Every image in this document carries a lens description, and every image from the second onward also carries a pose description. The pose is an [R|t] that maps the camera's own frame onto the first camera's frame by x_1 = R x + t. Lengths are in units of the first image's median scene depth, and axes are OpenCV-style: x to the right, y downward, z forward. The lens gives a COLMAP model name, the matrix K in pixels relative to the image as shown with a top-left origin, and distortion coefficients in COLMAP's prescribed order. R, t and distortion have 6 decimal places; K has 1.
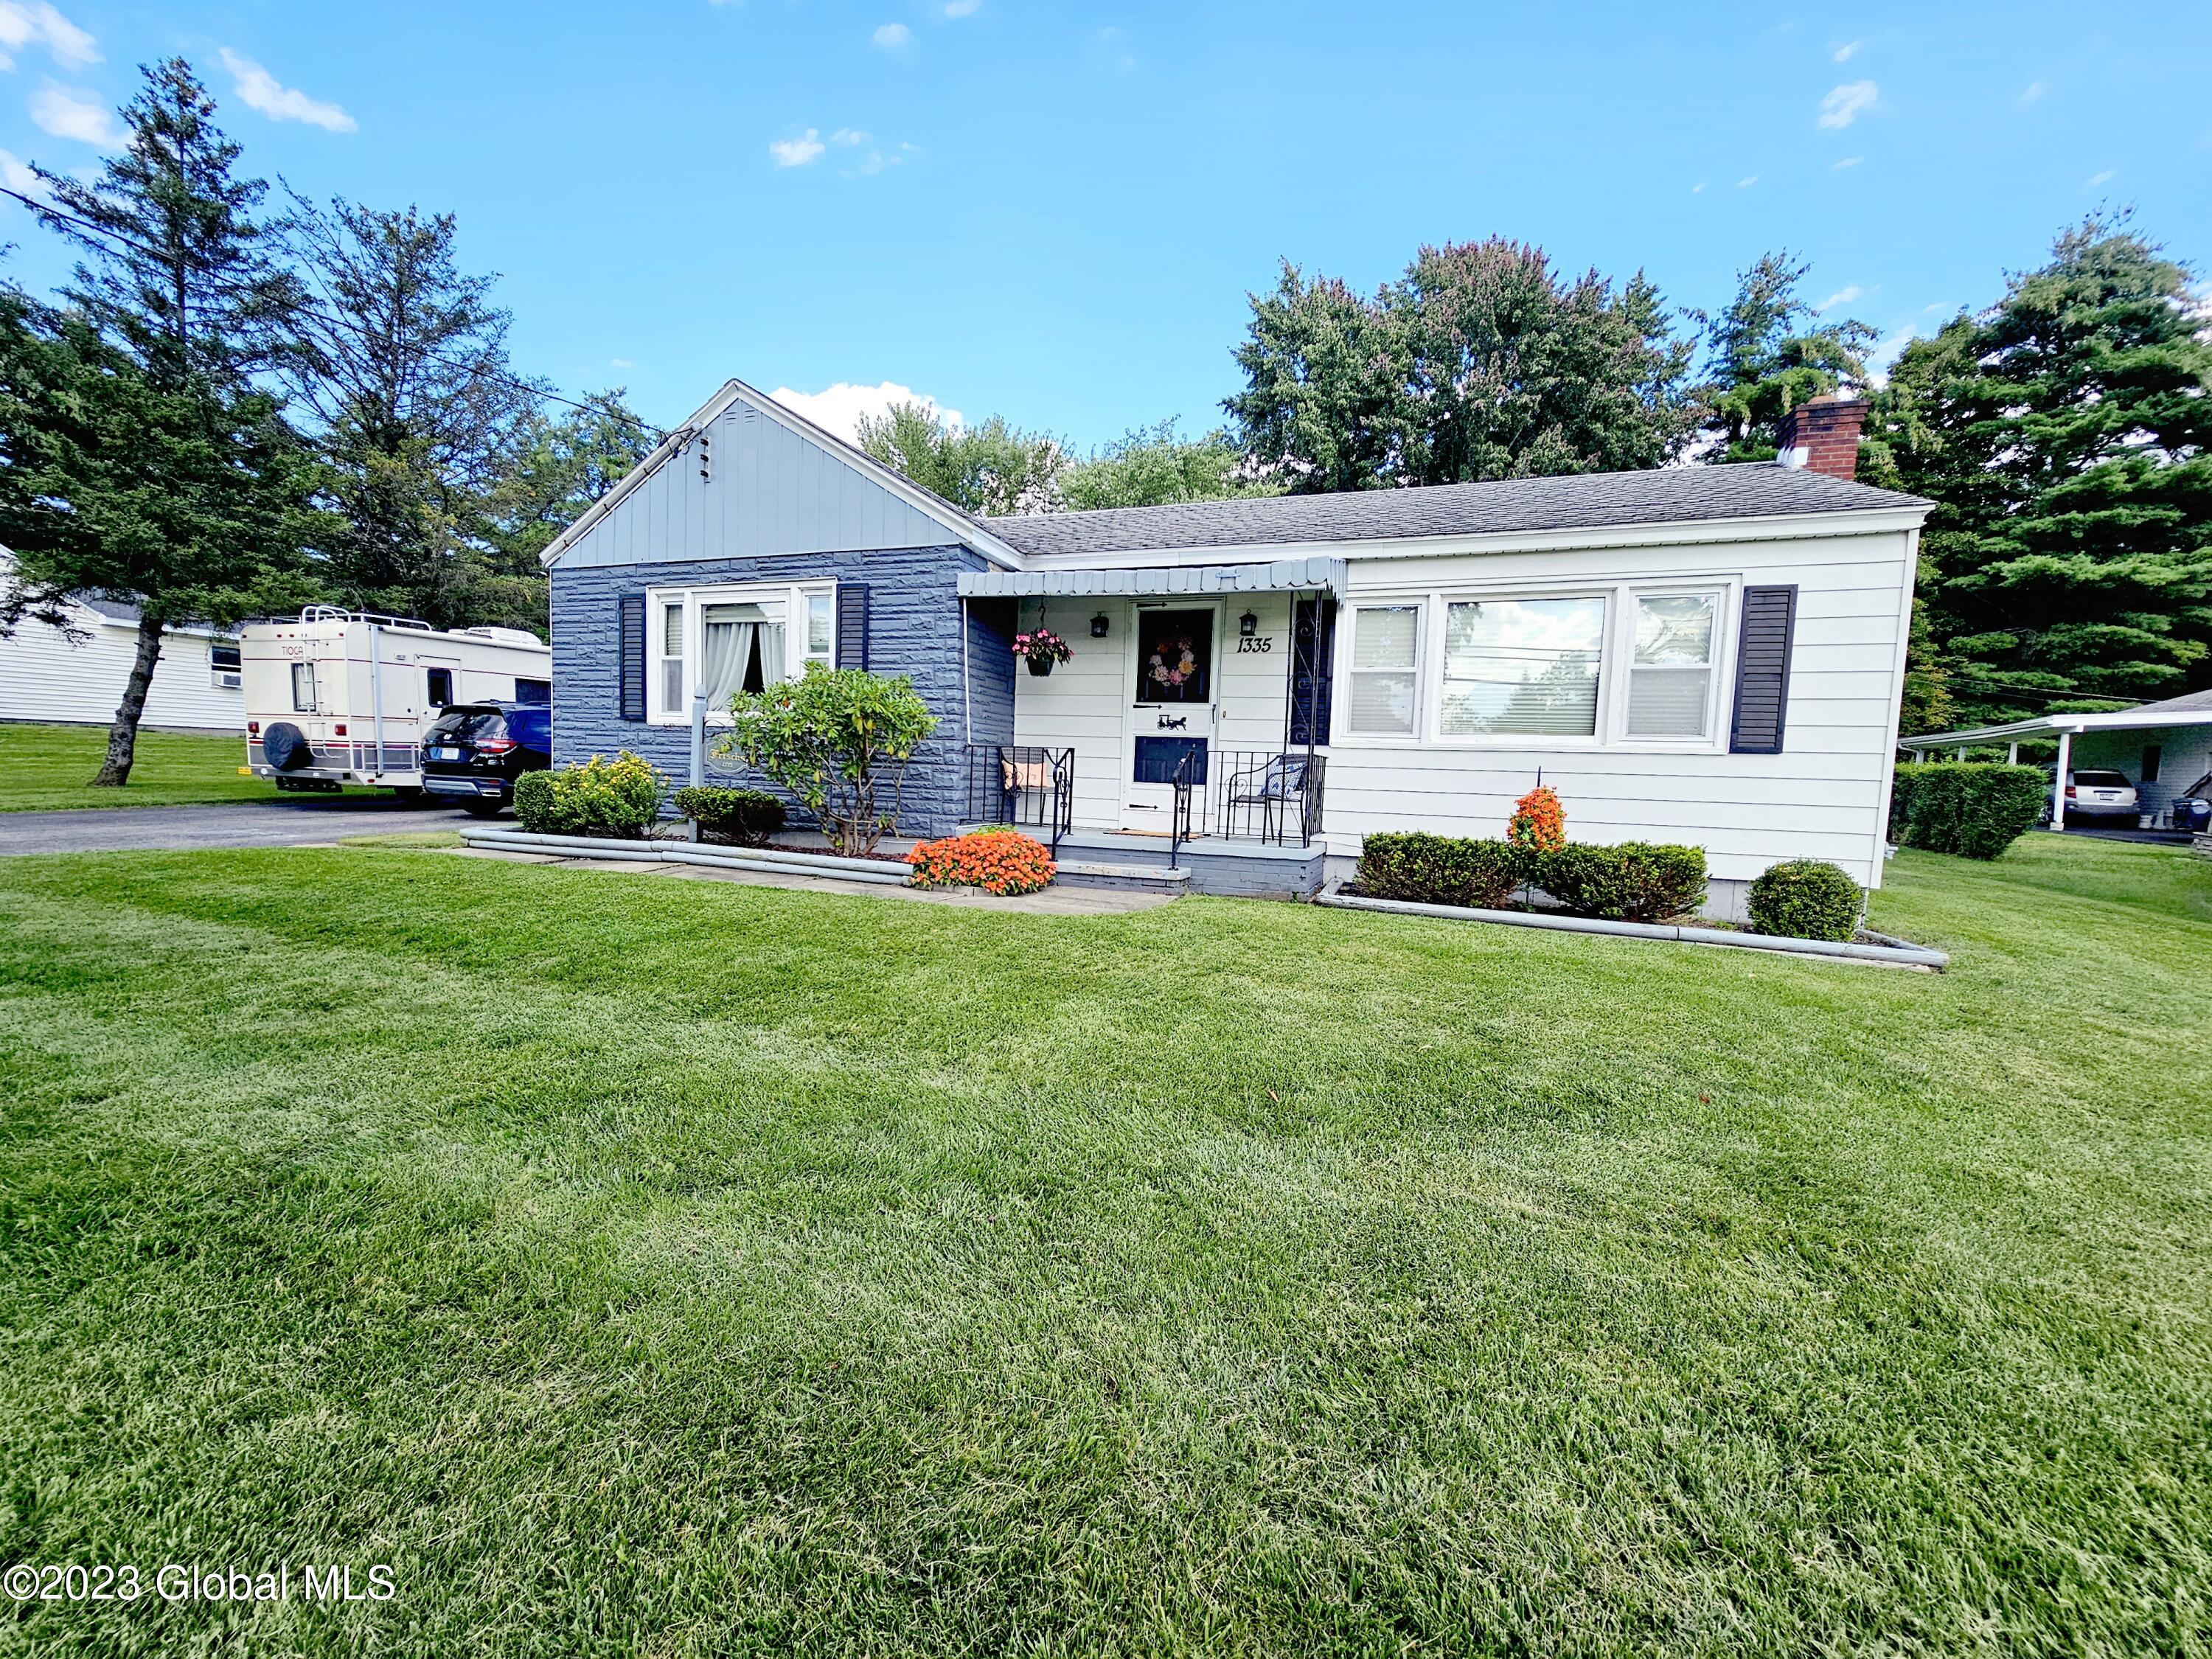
lens RADIAL K [[900.2, 0, 1102.2], [0, 900.2, 847.1], [0, 0, 1]] dist [-0.003159, -0.000353]
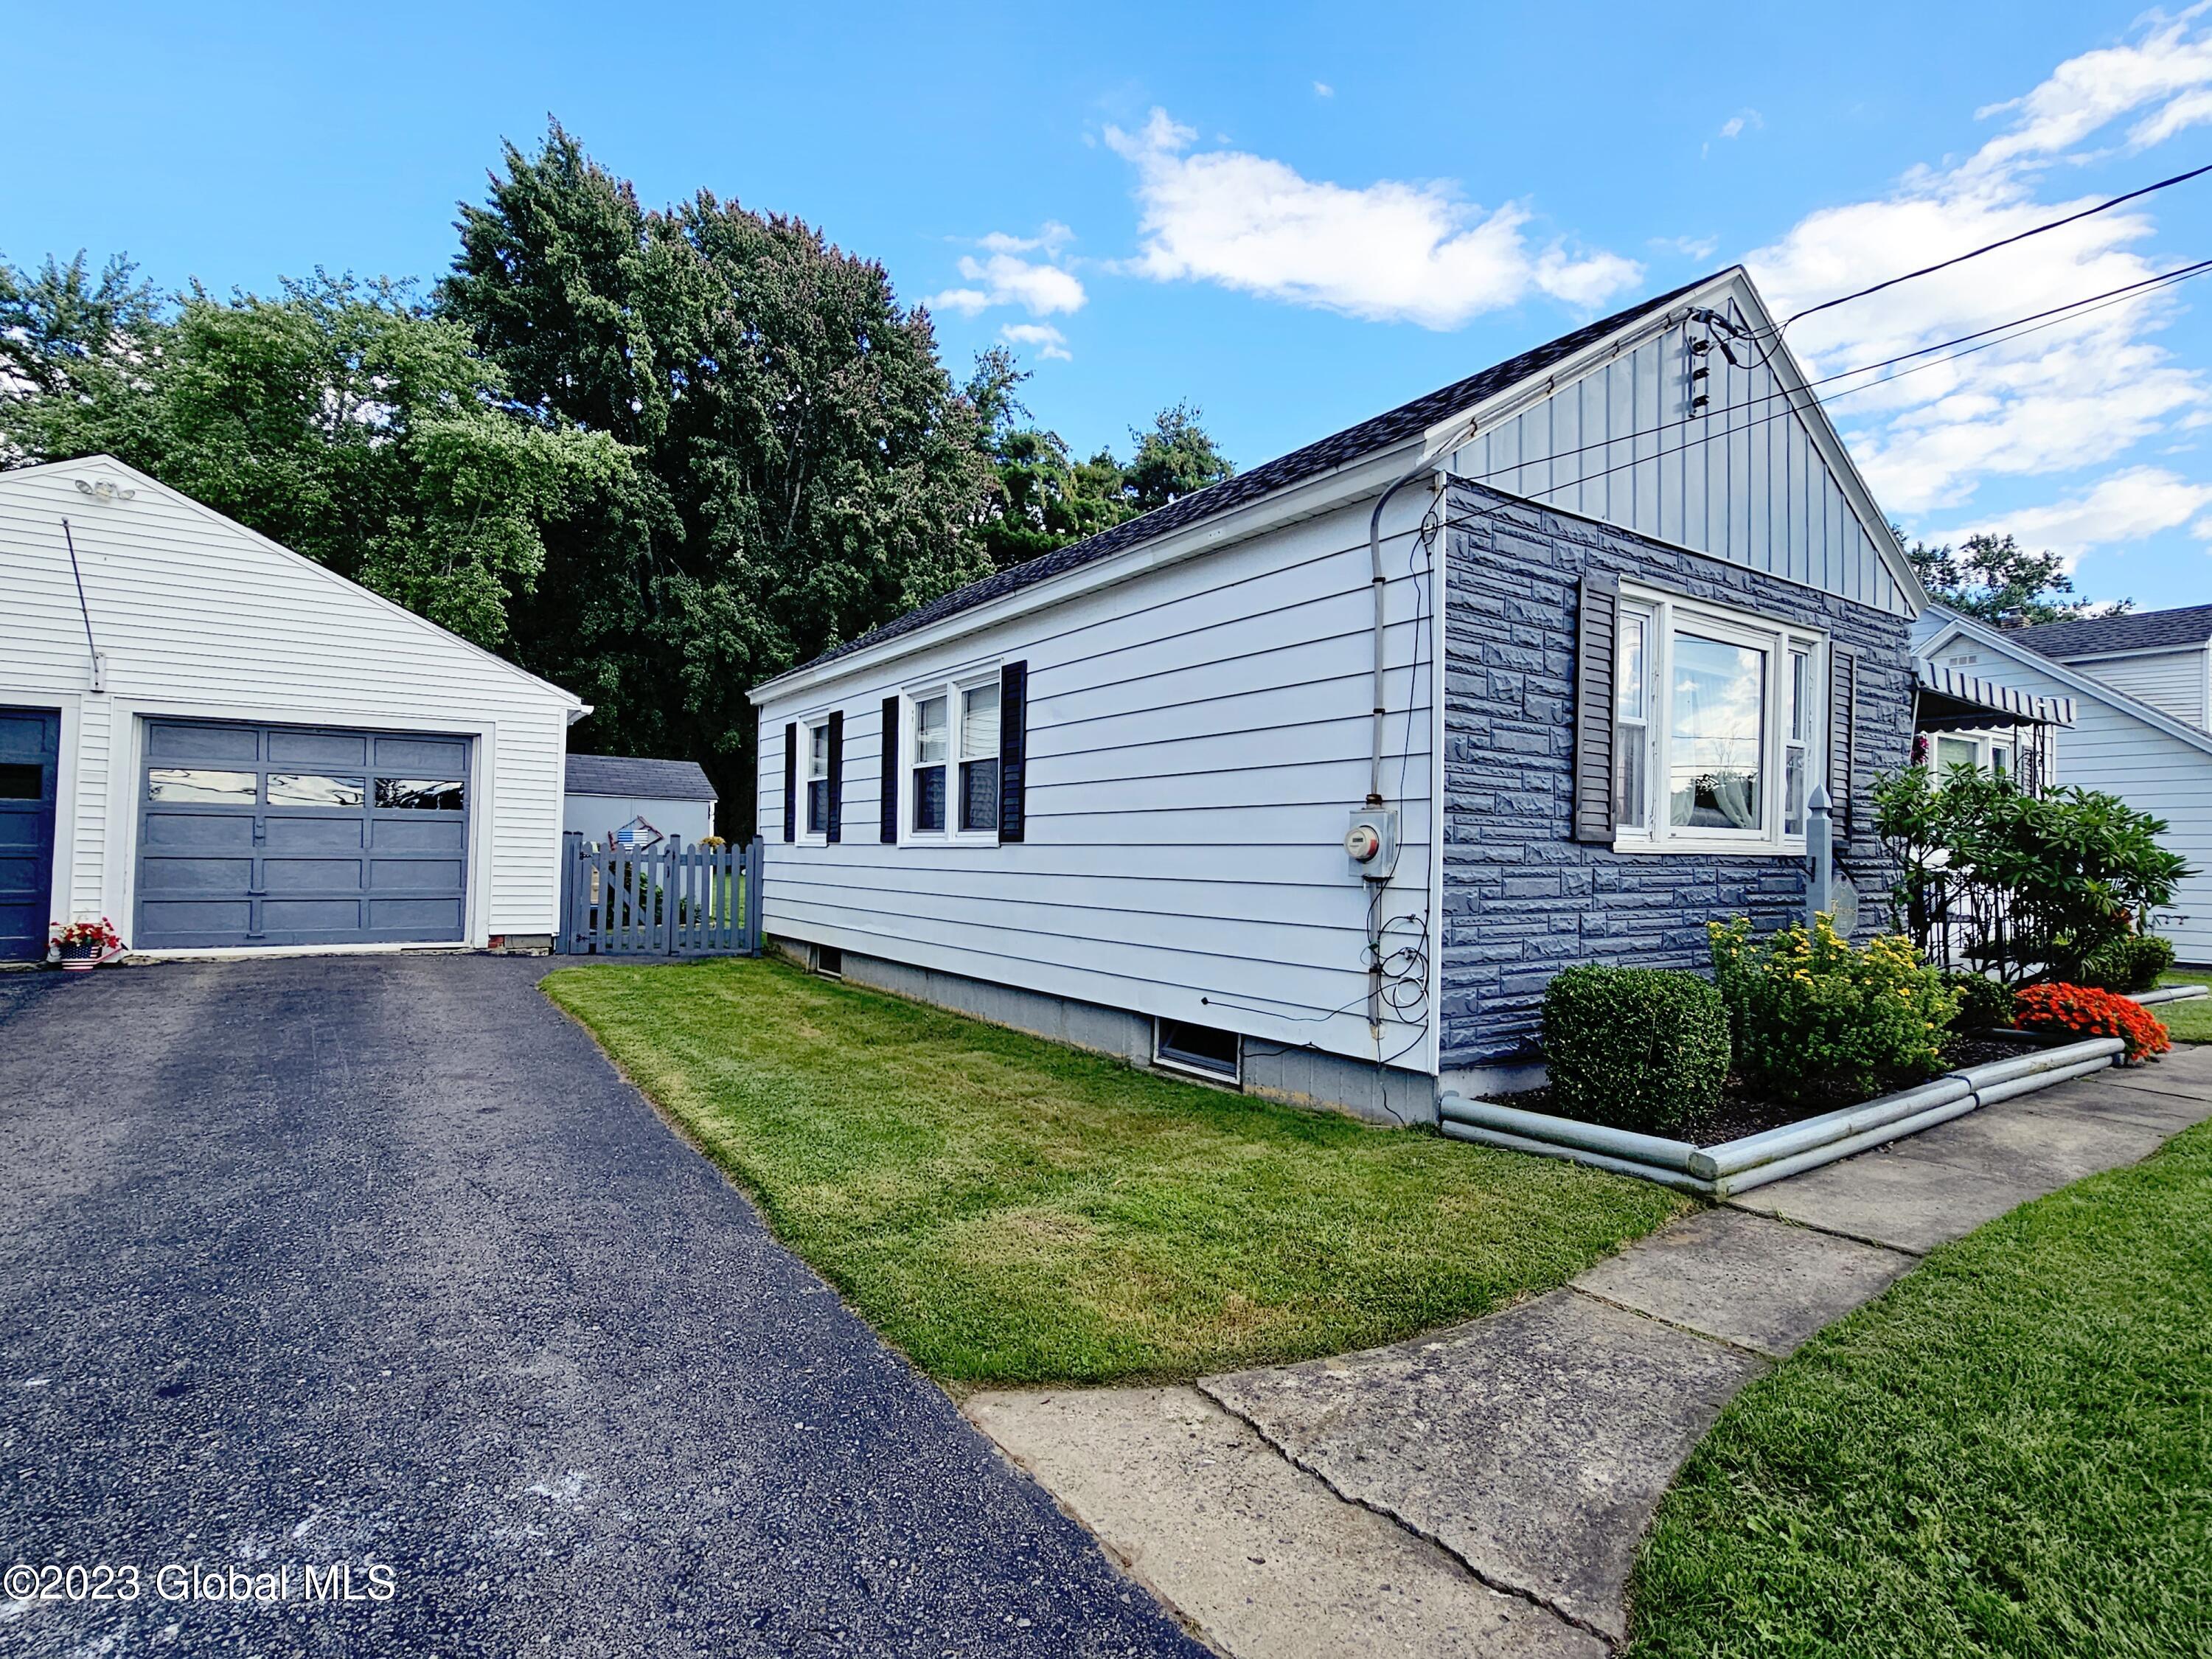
lens RADIAL K [[1092.1, 0, 1110.1], [0, 1092.1, 842.1], [0, 0, 1]] dist [0.001156, 0.000104]
pose [[0.581865, -0.019536, 0.813050, -0.287223], [0.073522, 0.996882, -0.028663, -0.036243], [-0.809955, 0.076456, 0.581487, 0.219852]]
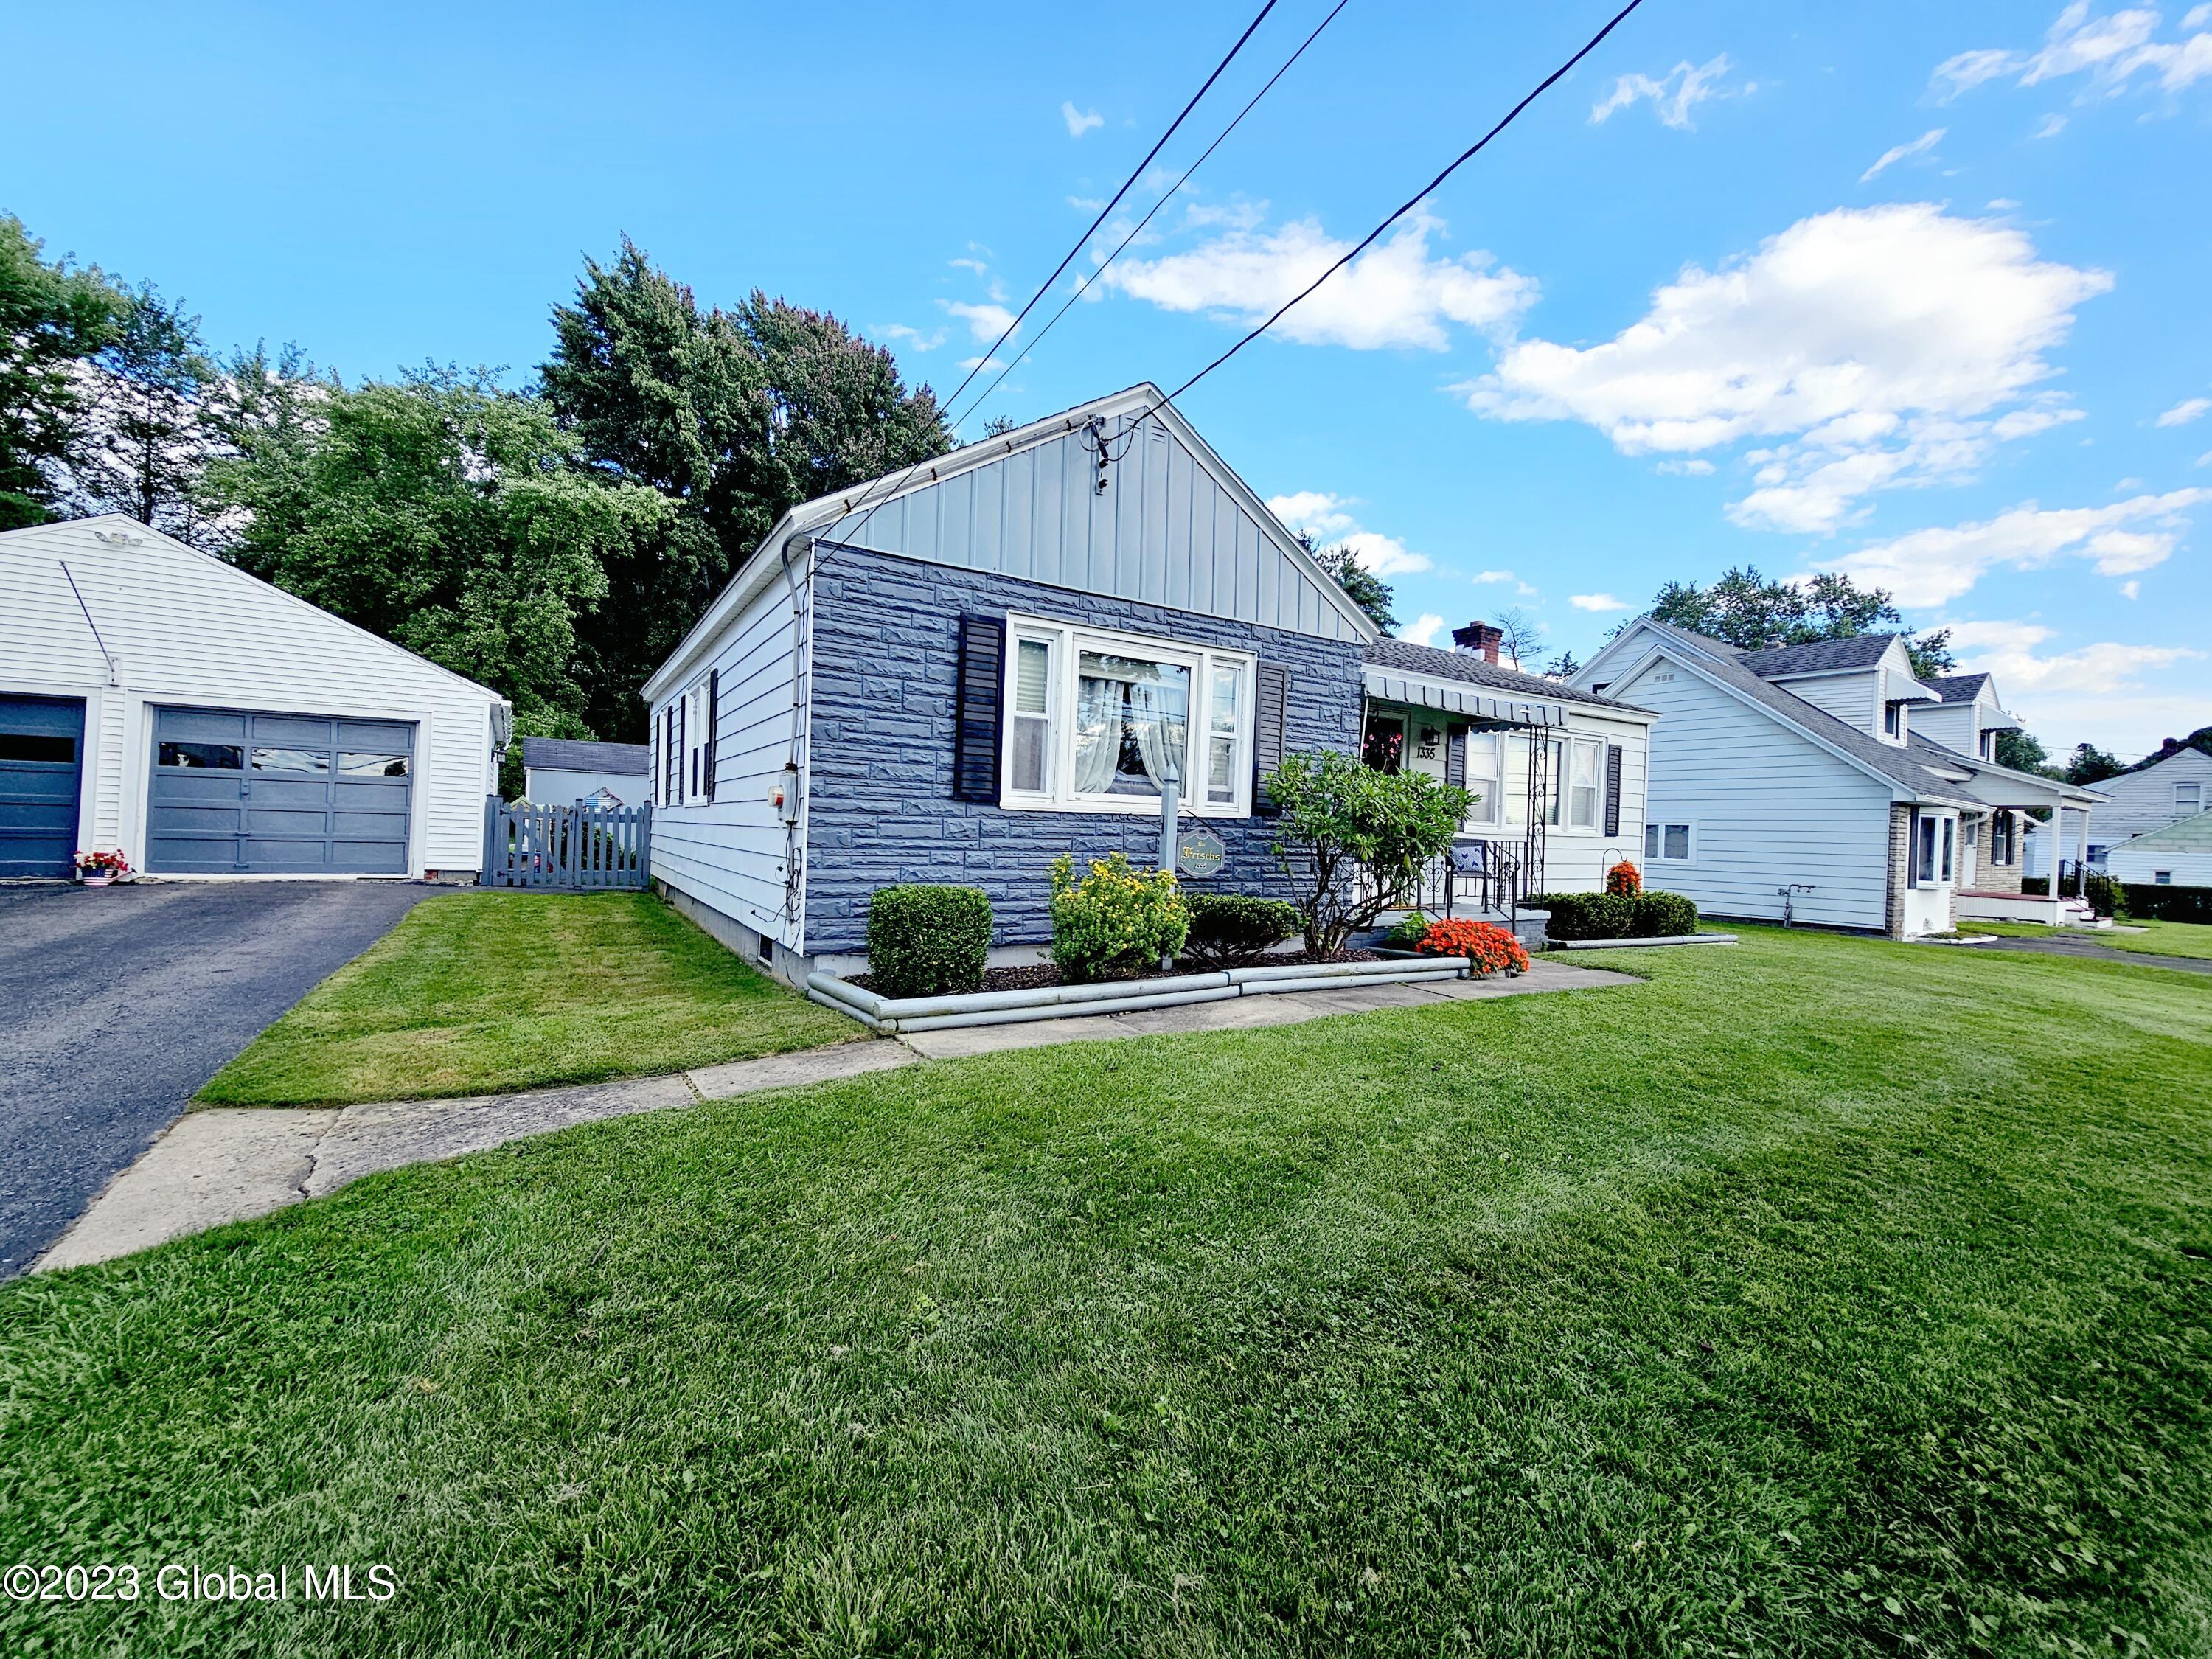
lens RADIAL K [[896.1, 0, 1104.6], [0, 896.1, 837.2], [0, 0, 1]] dist [-0.000756, -0.000531]
pose [[0.615102, -0.023016, 0.788112, -0.249331], [0.055653, 0.998348, -0.014280, -0.025108], [-0.786481, 0.052644, 0.615367, 0.130262]]
